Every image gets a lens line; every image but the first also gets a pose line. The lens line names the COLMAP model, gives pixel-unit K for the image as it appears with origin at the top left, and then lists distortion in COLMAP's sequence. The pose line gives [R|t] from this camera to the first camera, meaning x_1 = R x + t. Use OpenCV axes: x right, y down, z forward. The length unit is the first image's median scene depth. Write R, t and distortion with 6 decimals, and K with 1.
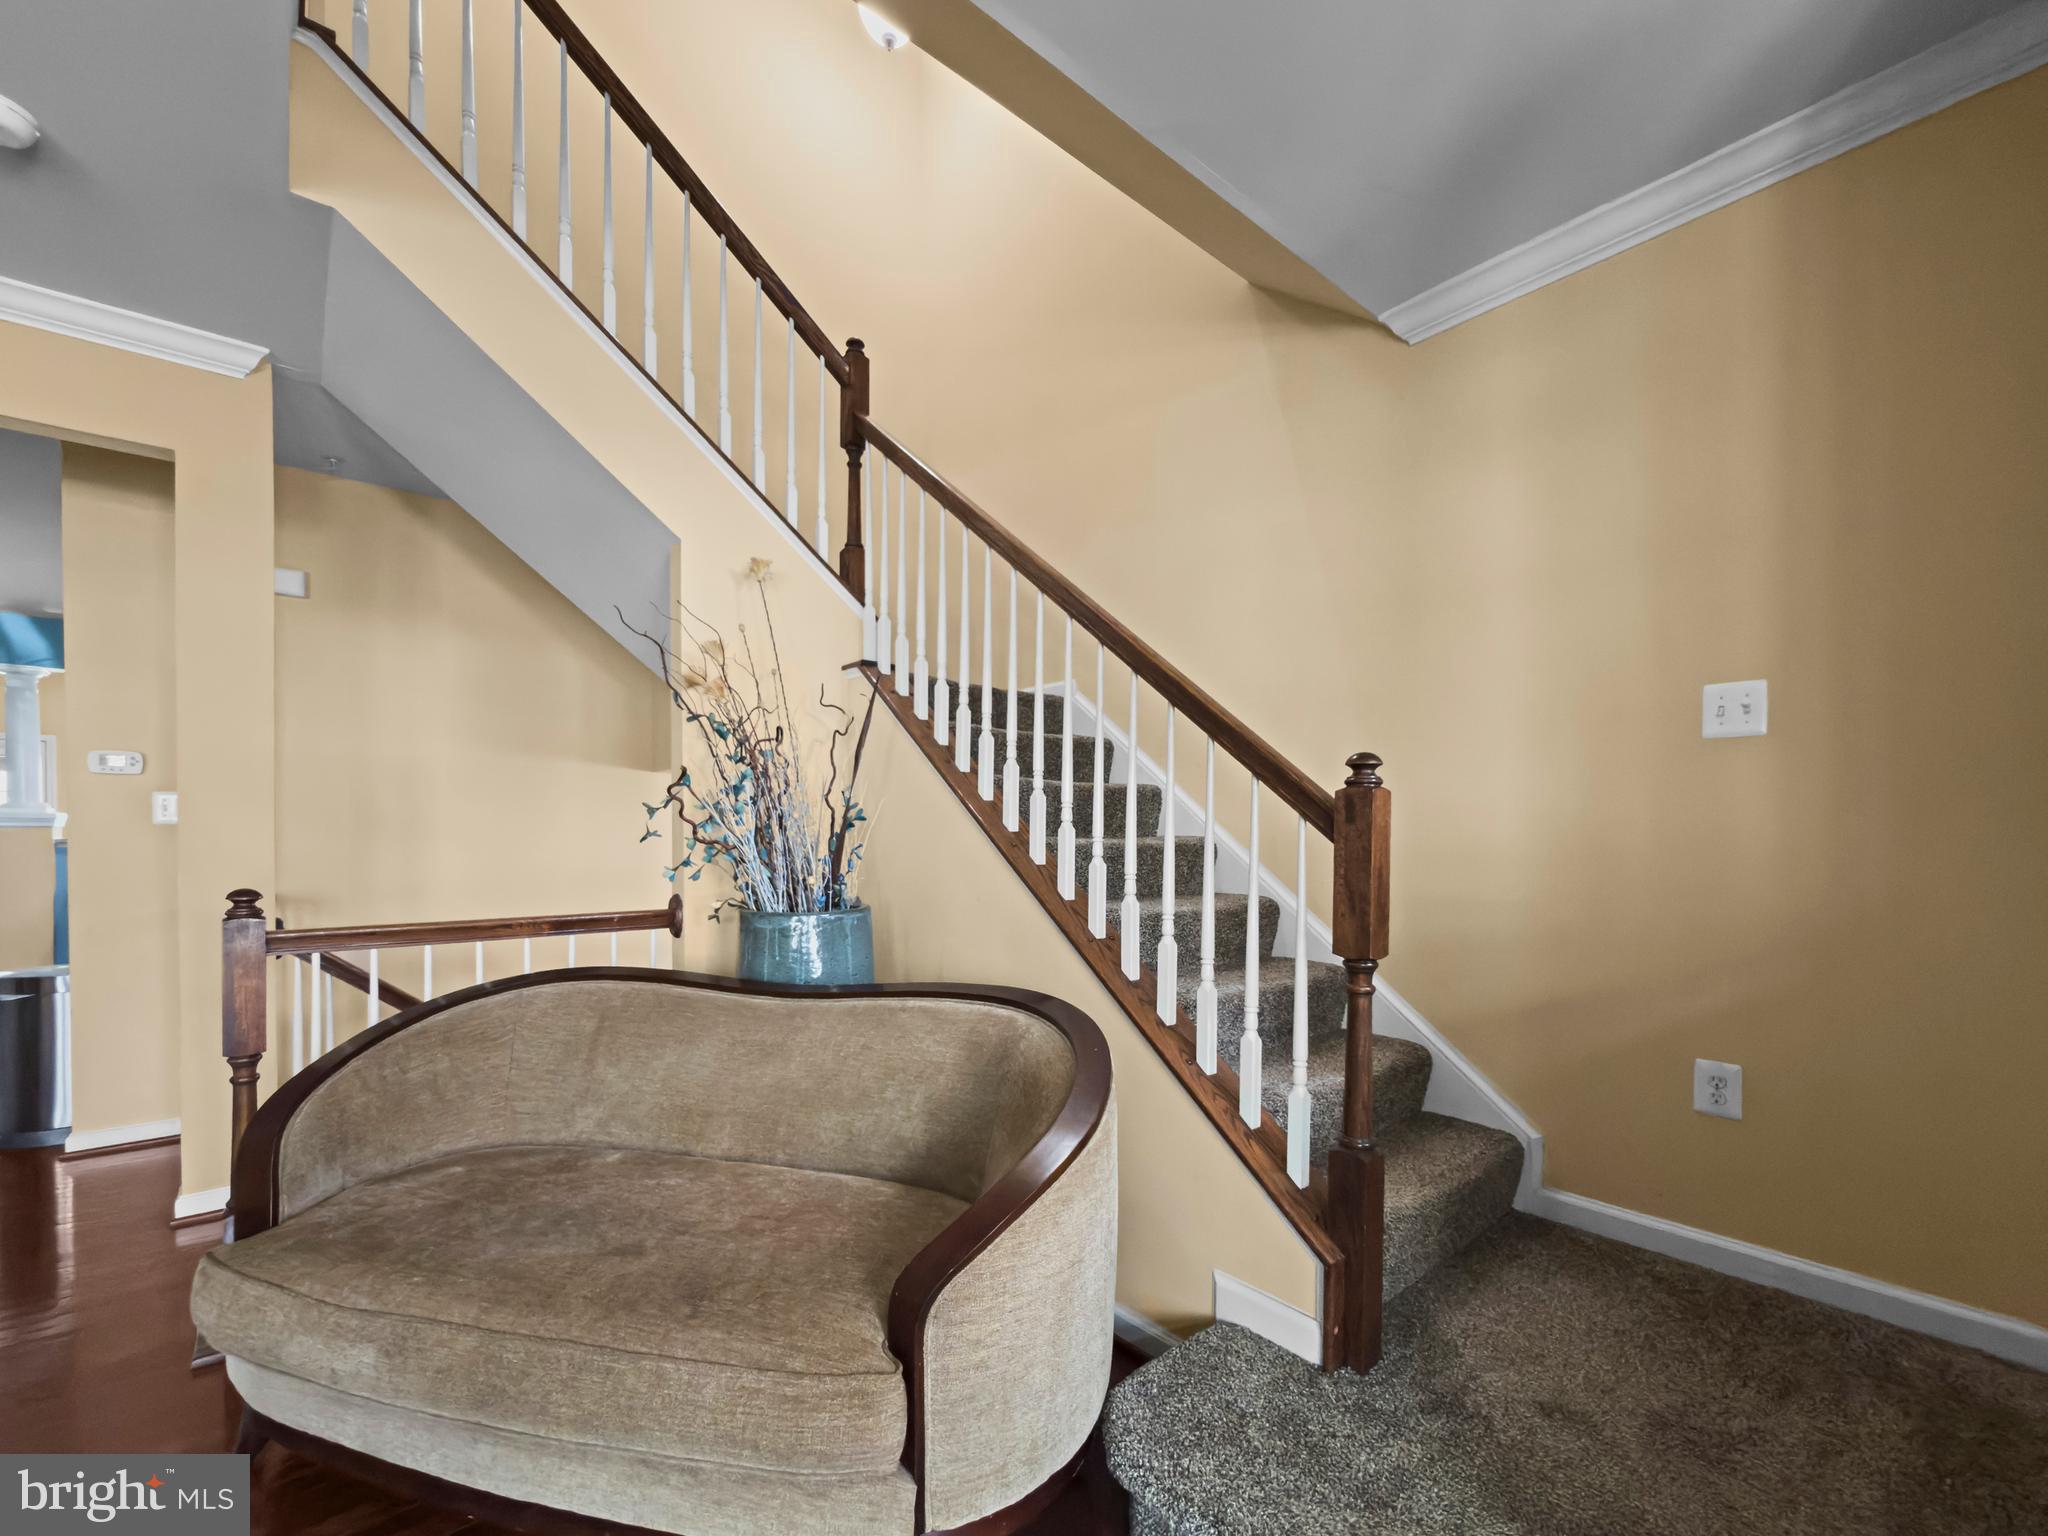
lens RADIAL K [[855.6, 0, 1022.7], [0, 855.6, 842.8], [0, 0, 1]] dist [-0.001480, -0.000016]
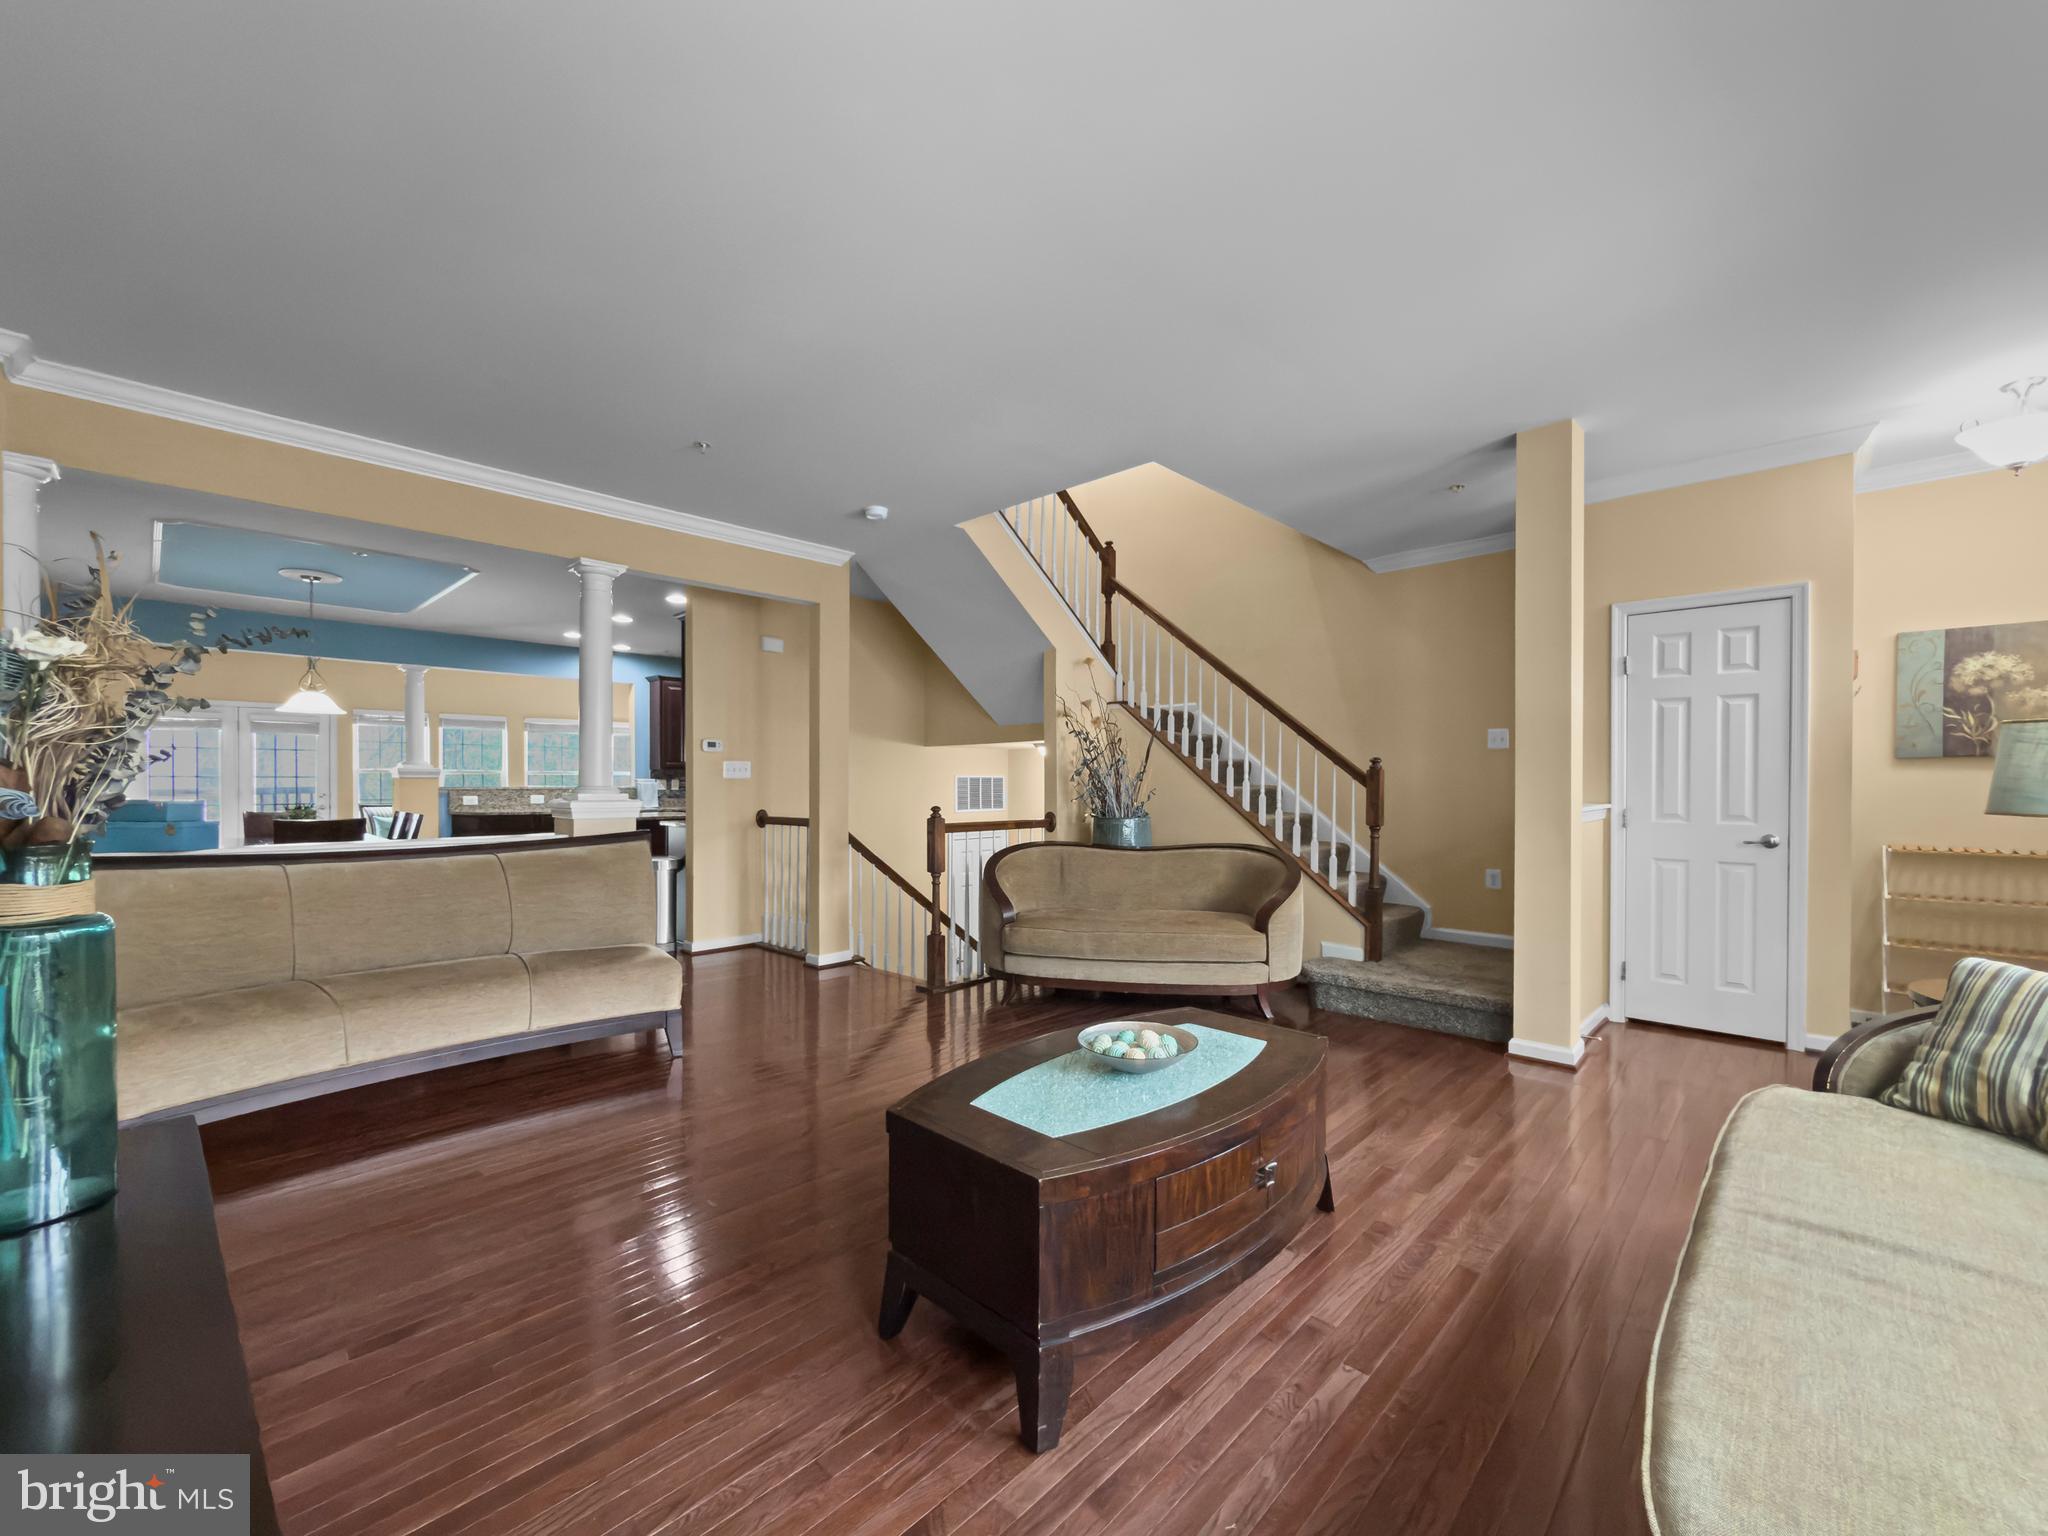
lens RADIAL K [[841.7, 0, 1028.9], [0, 841.7, 780.9], [0, 0, 1]] dist [-0.000973, -0.000053]
pose [[0.994182, 0.002337, 0.107692, -0.689421], [-0.000796, 0.999897, -0.014349, 0.011960], [-0.107715, 0.014180, 0.994081, -1.101081]]
